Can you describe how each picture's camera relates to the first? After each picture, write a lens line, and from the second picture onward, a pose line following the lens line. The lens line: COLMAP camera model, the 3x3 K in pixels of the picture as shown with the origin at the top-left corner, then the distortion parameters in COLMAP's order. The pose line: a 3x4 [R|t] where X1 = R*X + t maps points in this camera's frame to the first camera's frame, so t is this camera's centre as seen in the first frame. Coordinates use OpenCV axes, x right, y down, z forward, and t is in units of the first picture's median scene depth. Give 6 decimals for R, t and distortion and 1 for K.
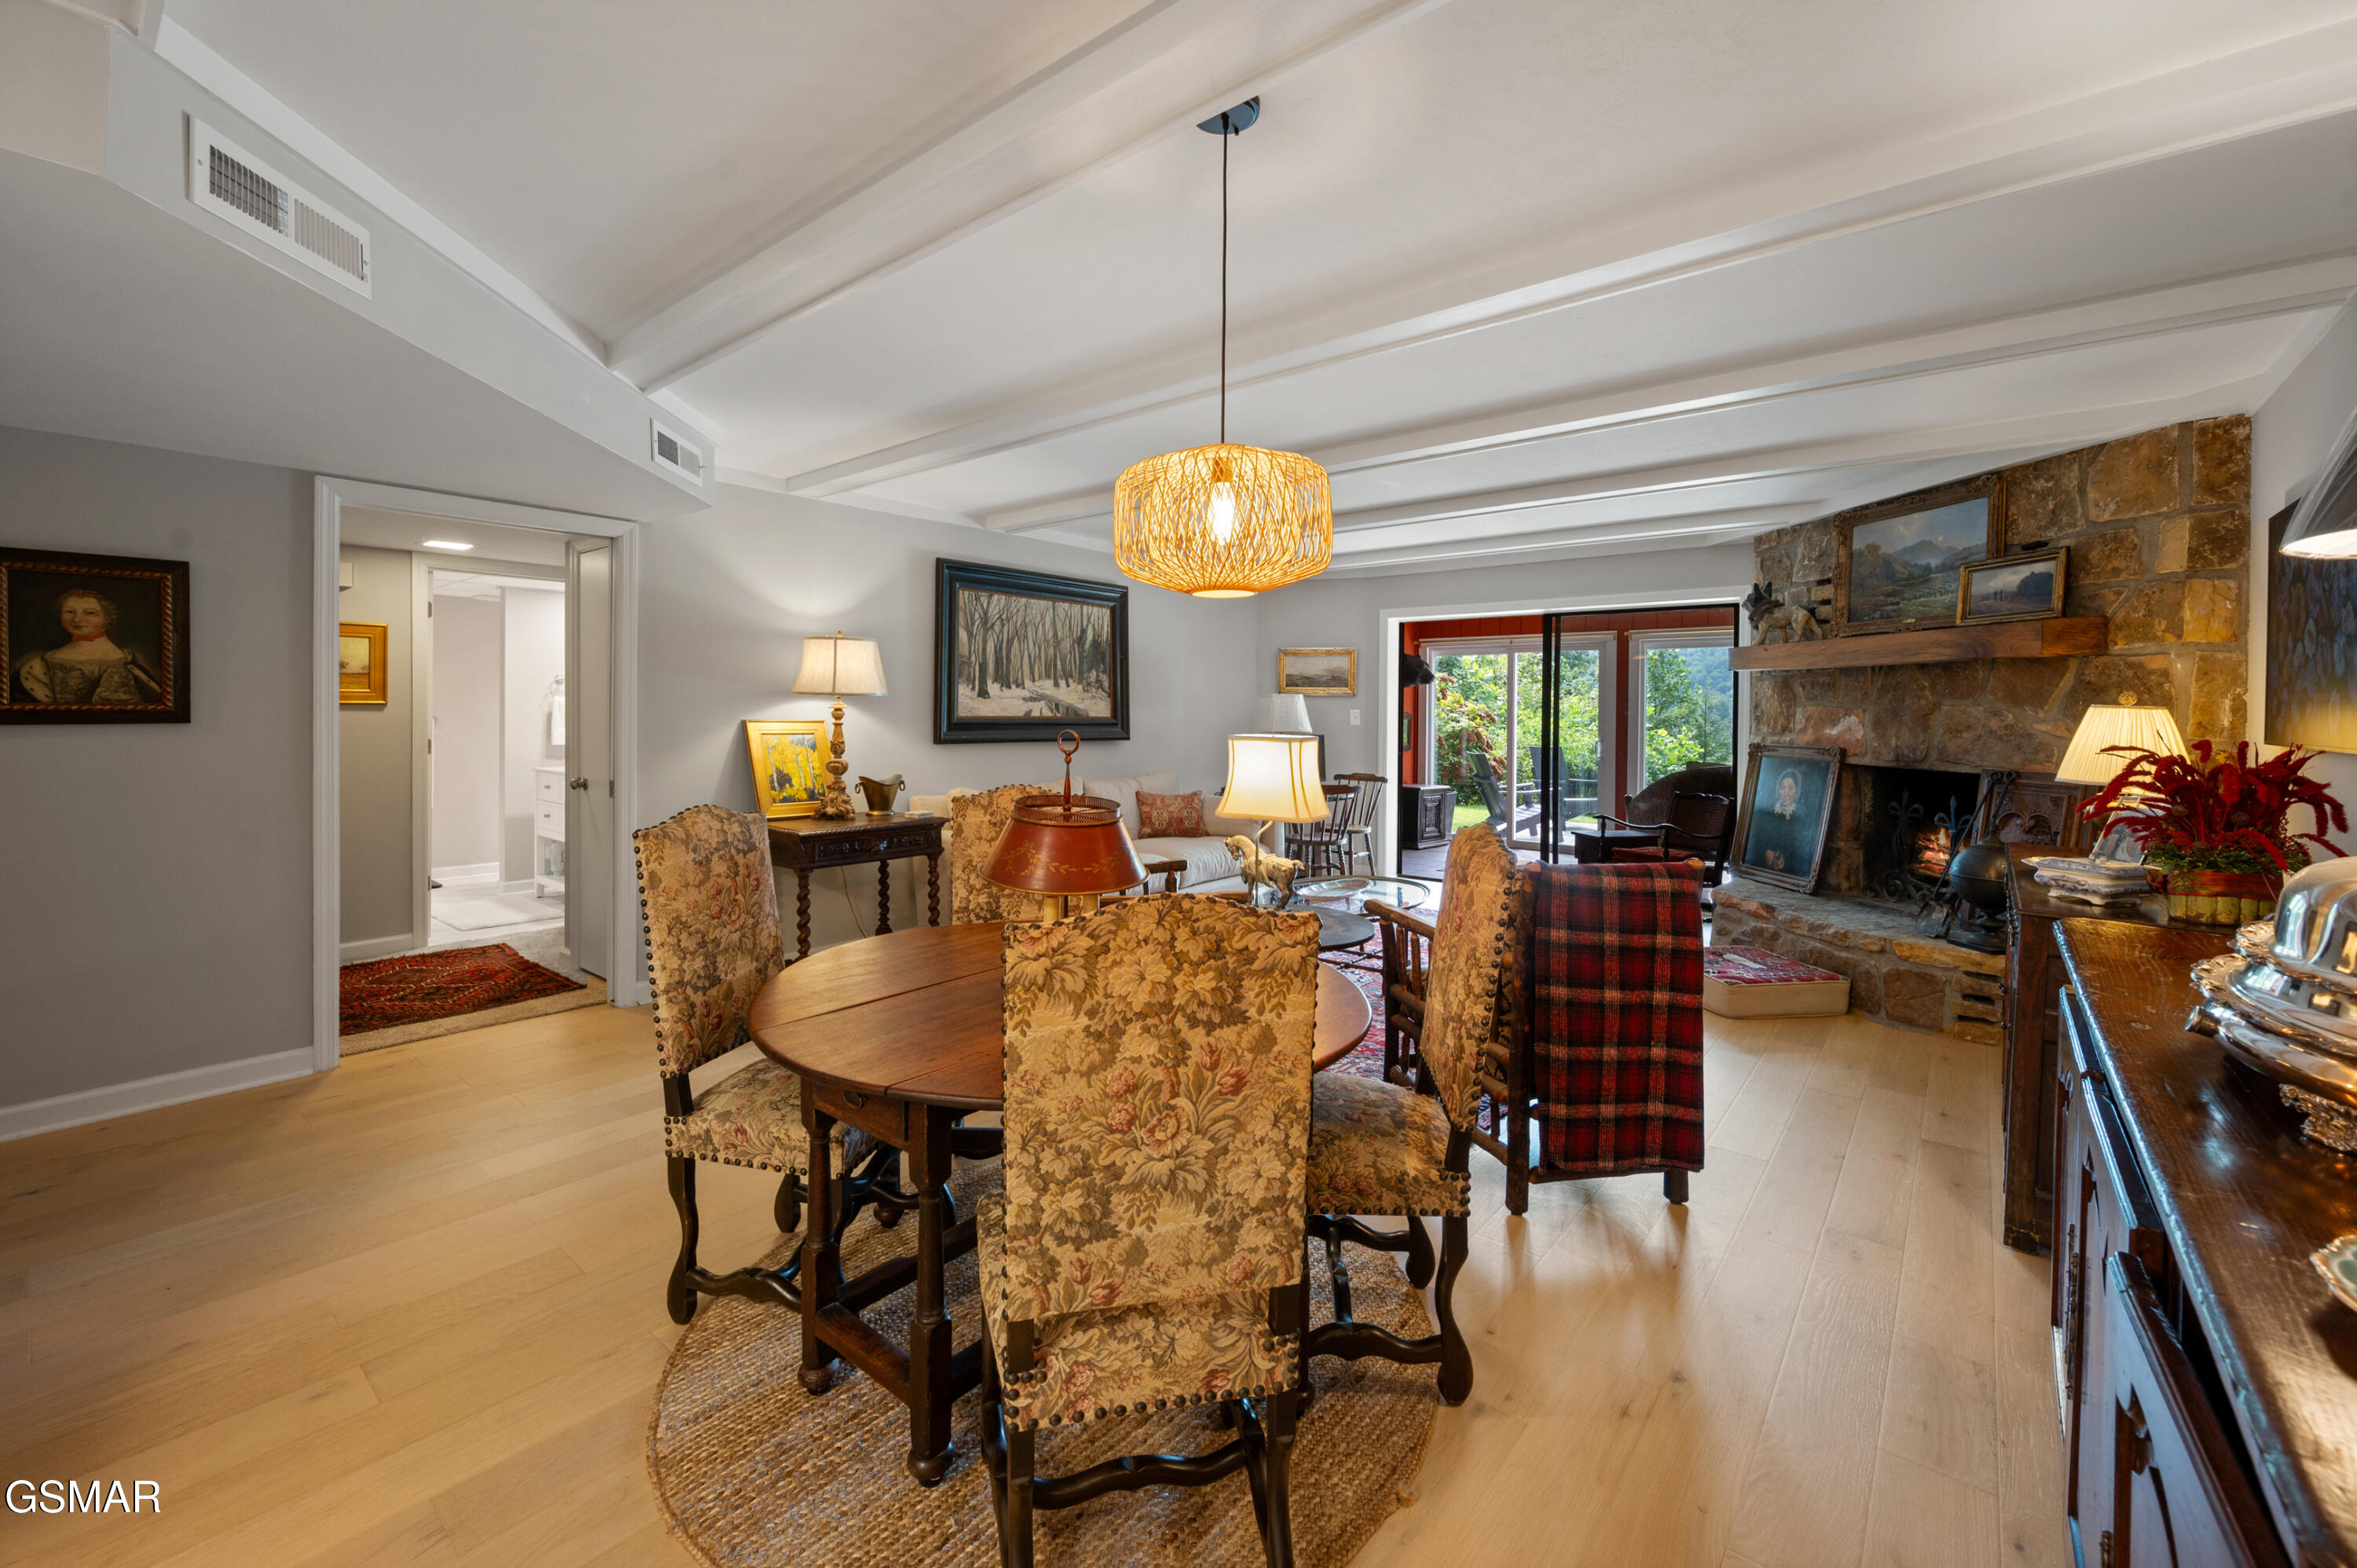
lens RADIAL K [[958.8, 0, 1178.4], [0, 958.8, 722.2], [0, 0, 1]] dist [-0.001308, -0.000350]
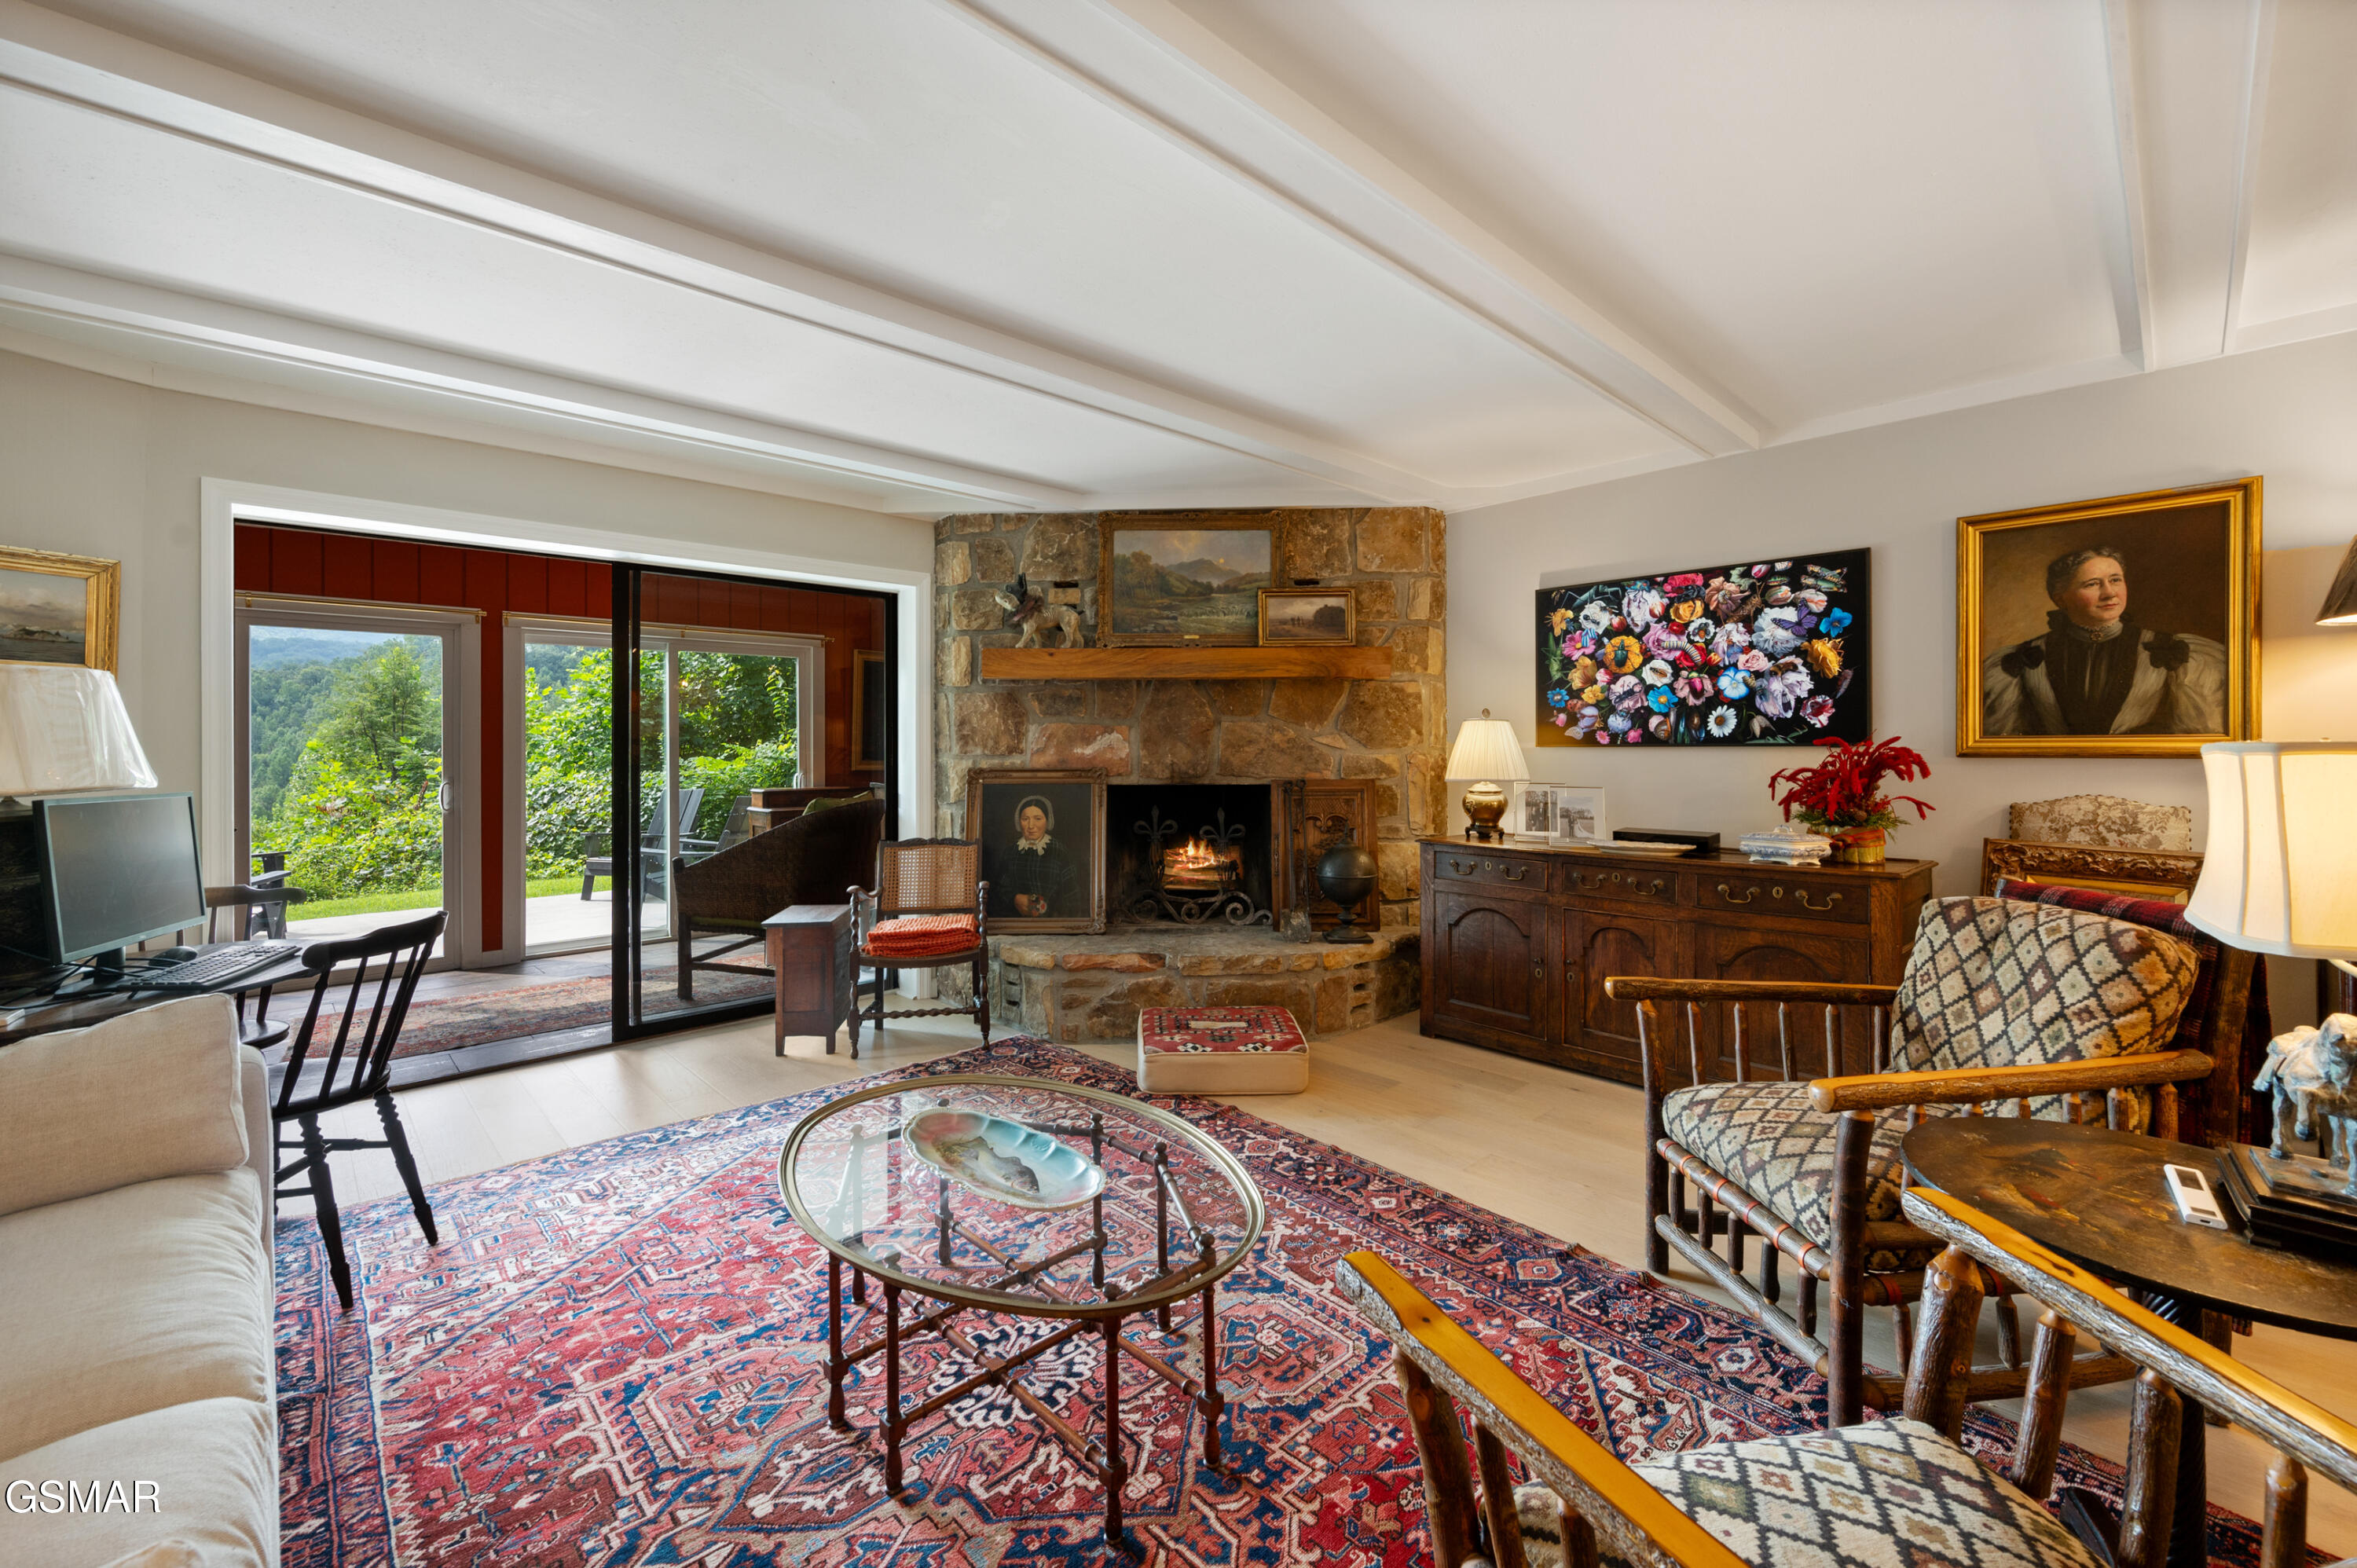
lens RADIAL K [[953.8, 0, 1174.4], [0, 953.8, 744.3], [0, 0, 1]] dist [0.009694, -0.009867]
pose [[0.116039, -0.001626, 0.993243, -0.228364], [0.019394, 0.999812, -0.000629, 0.006509], [-0.993055, 0.019336, 0.116048, 0.906599]]
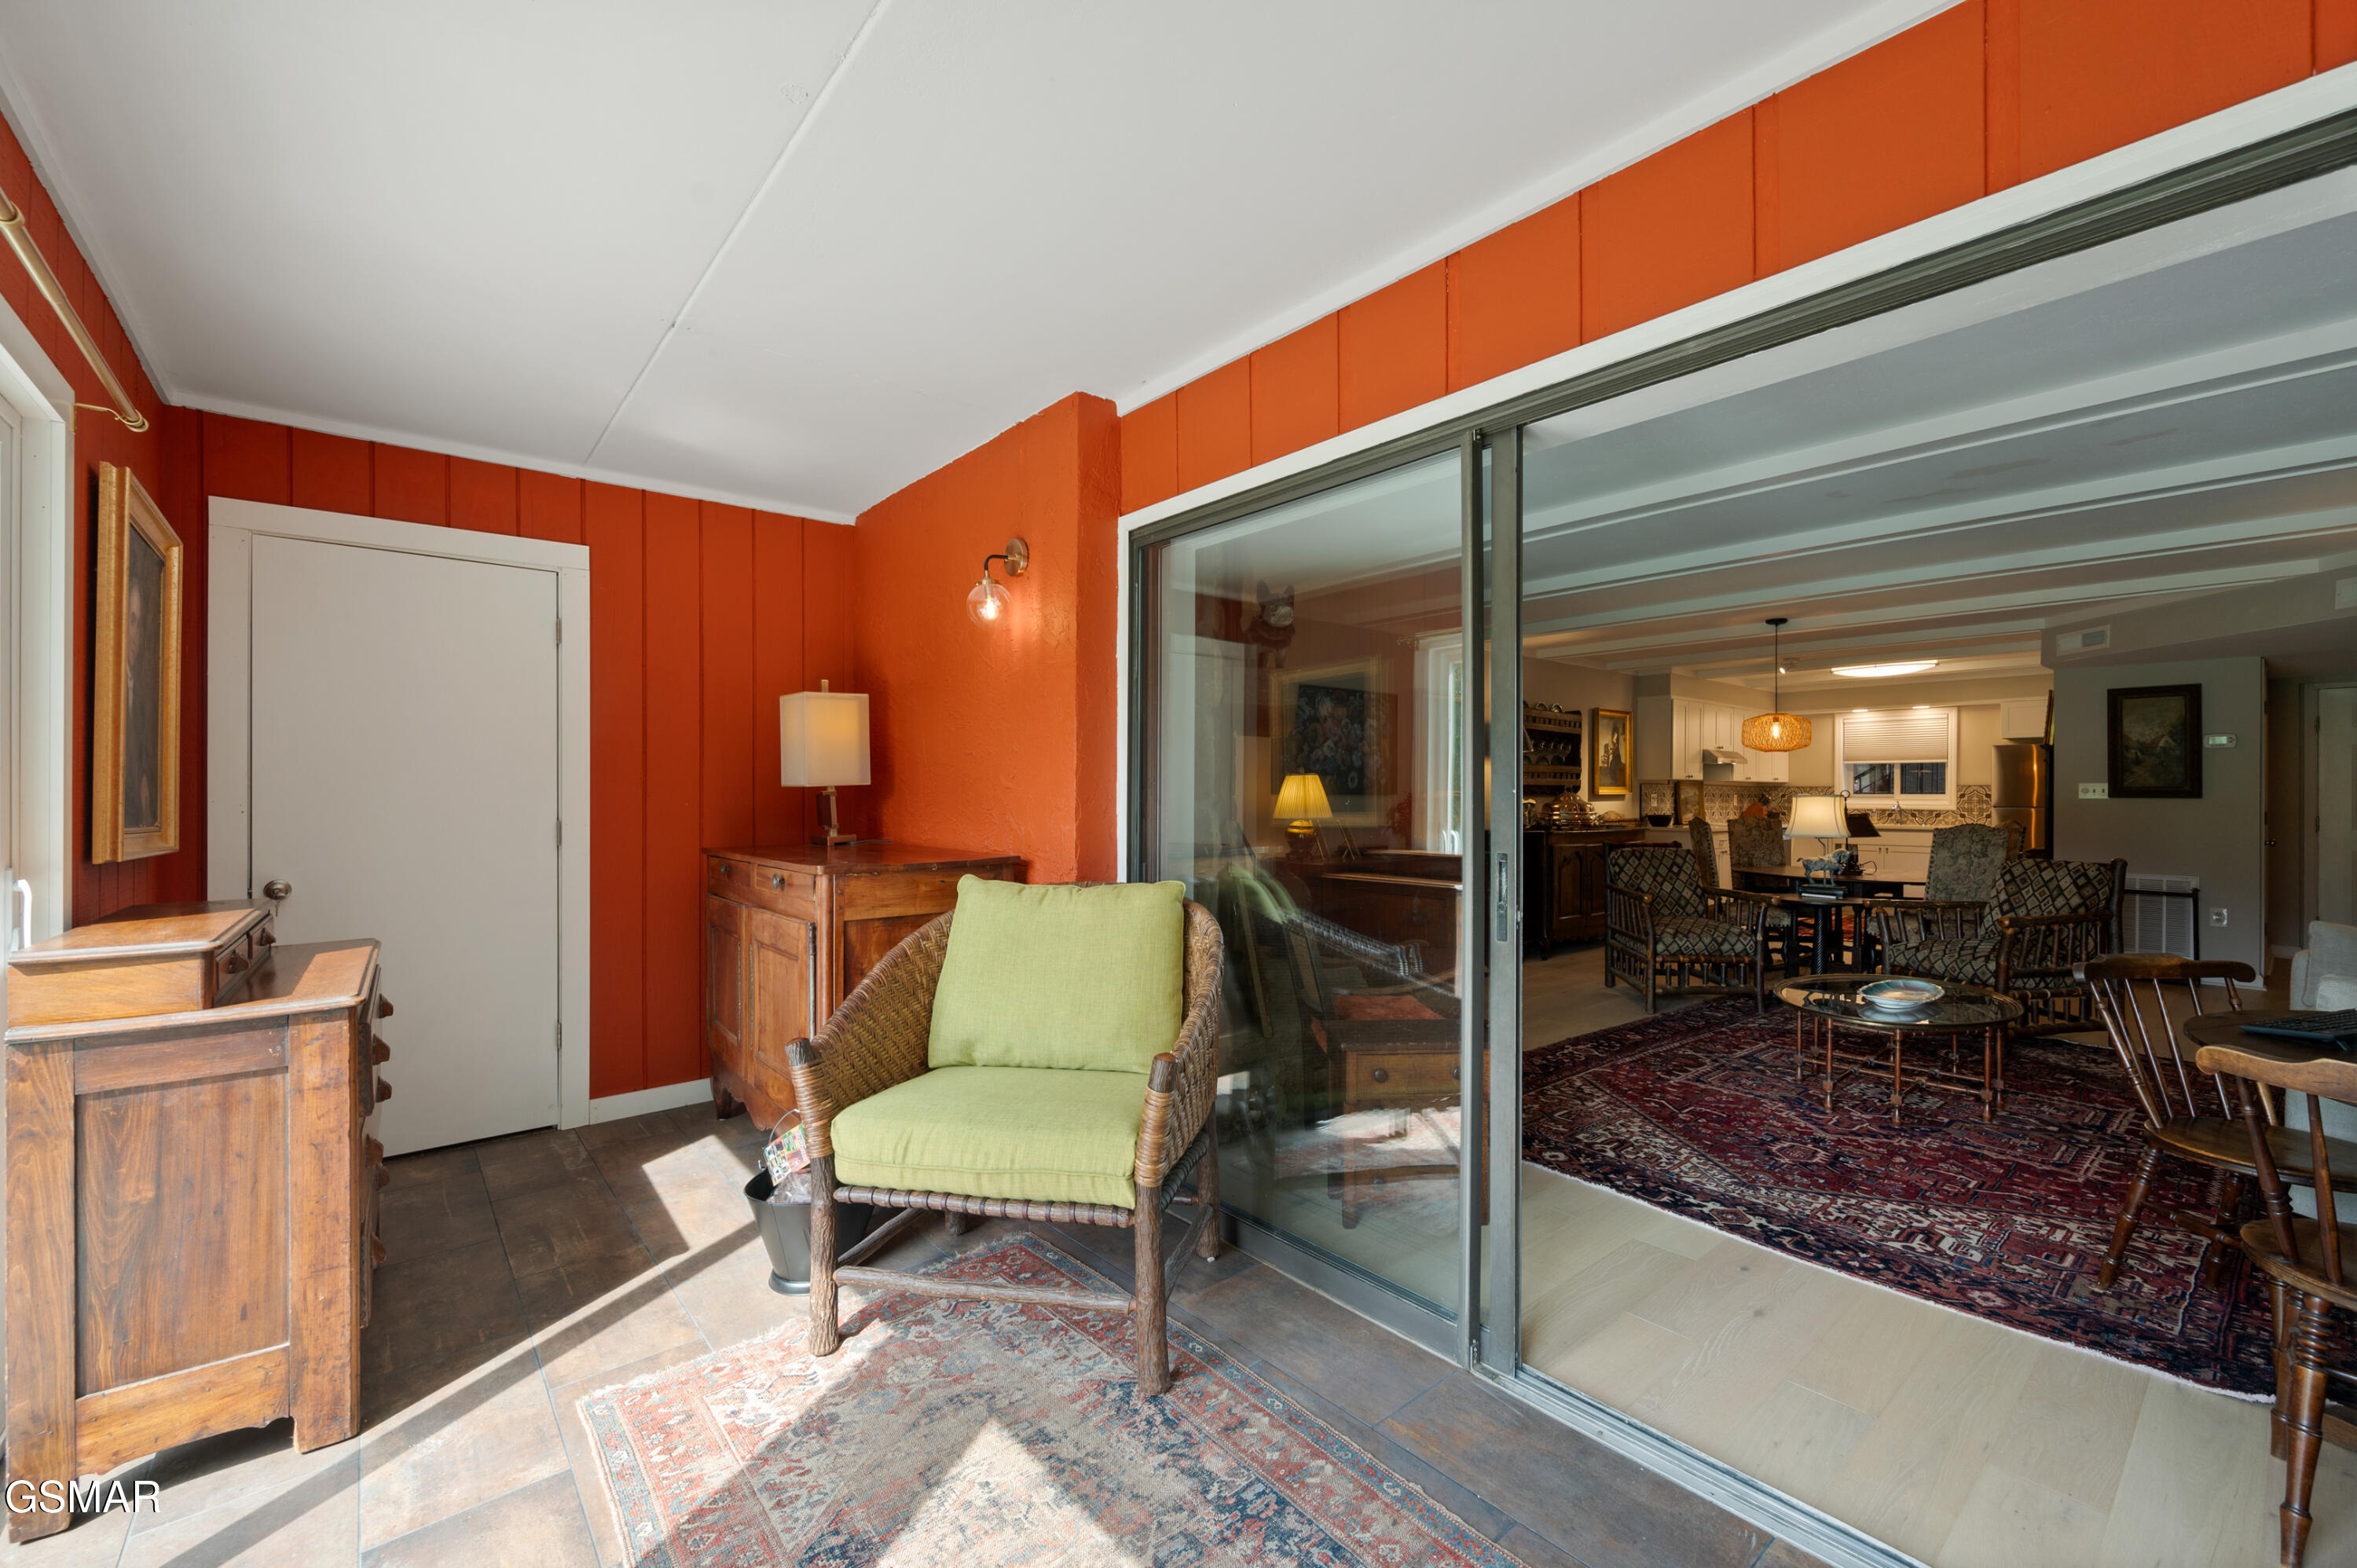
lens RADIAL K [[960.9, 0, 1178.8], [0, 960.9, 790.8], [0, 0, 1]] dist [0.000175, 0.000221]
pose [[-0.984933, -0.005278, 0.172857, 0.652202], [-0.003237, 0.999922, 0.012089, -0.005066], [-0.172907, 0.011347, -0.984873, 1.978439]]
